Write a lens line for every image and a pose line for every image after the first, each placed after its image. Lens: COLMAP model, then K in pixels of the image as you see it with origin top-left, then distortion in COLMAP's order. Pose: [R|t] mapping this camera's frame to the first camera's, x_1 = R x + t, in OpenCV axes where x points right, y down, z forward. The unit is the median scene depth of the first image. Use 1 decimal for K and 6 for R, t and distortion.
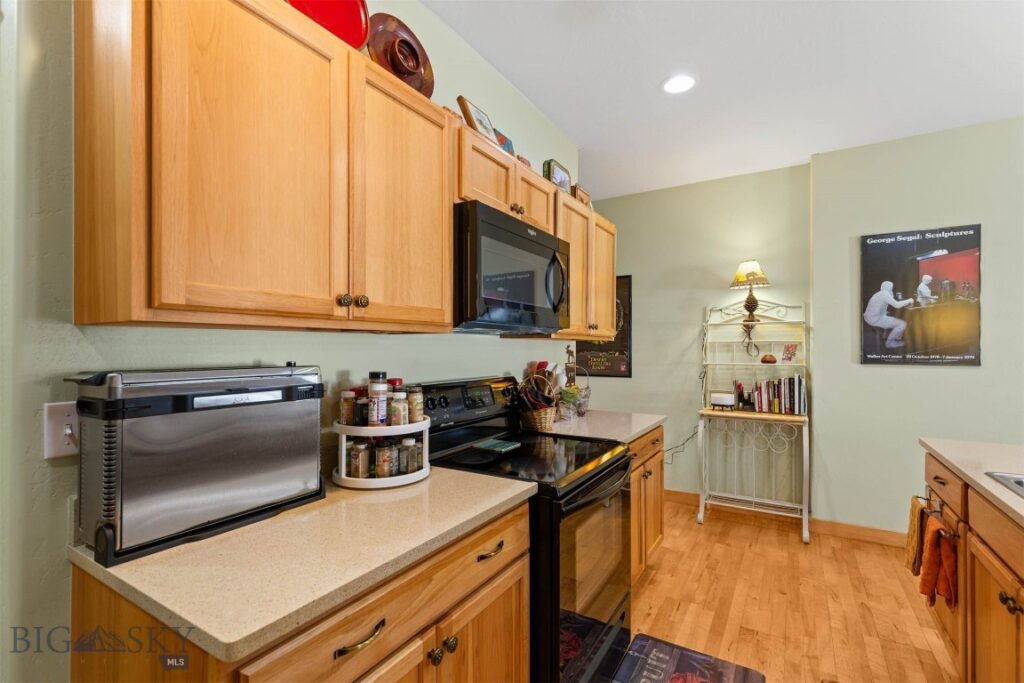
lens RADIAL K [[457.6, 0, 512.0], [0, 457.6, 341.5], [0, 0, 1]] dist [-0.000212, 0.000029]
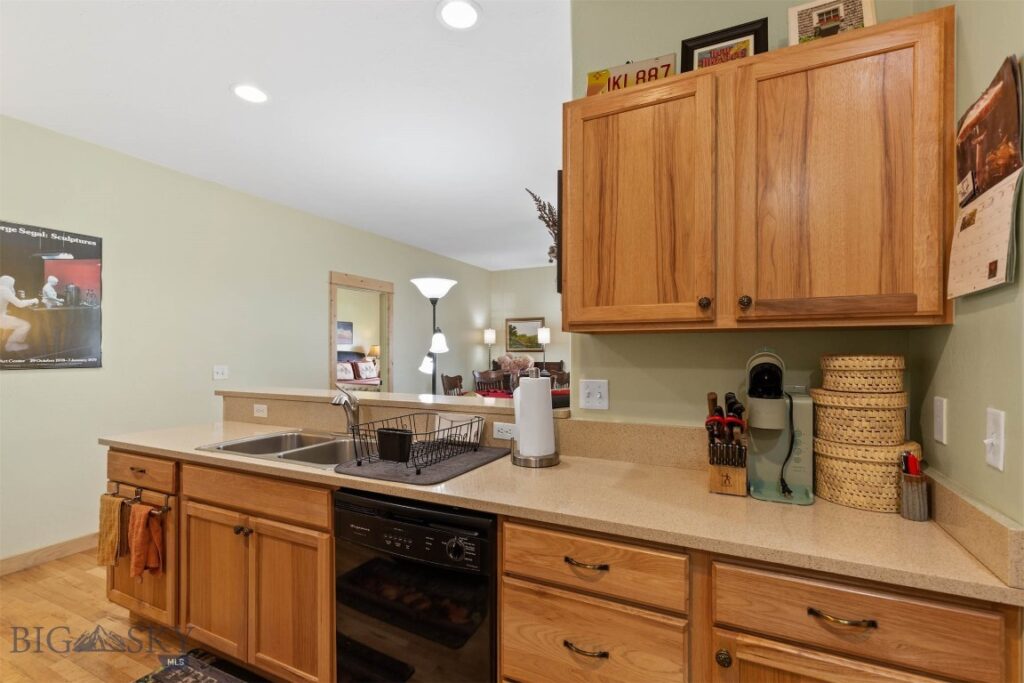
lens RADIAL K [[457.6, 0, 512.0], [0, 457.6, 341.5], [0, 0, 1]] dist [-0.000212, 0.000029]
pose [[-0.074096, 0.018989, 0.997070, -0.134308], [-0.010776, 0.999745, -0.019841, 0.002174], [-0.997193, -0.012215, -0.073872, 0.096249]]
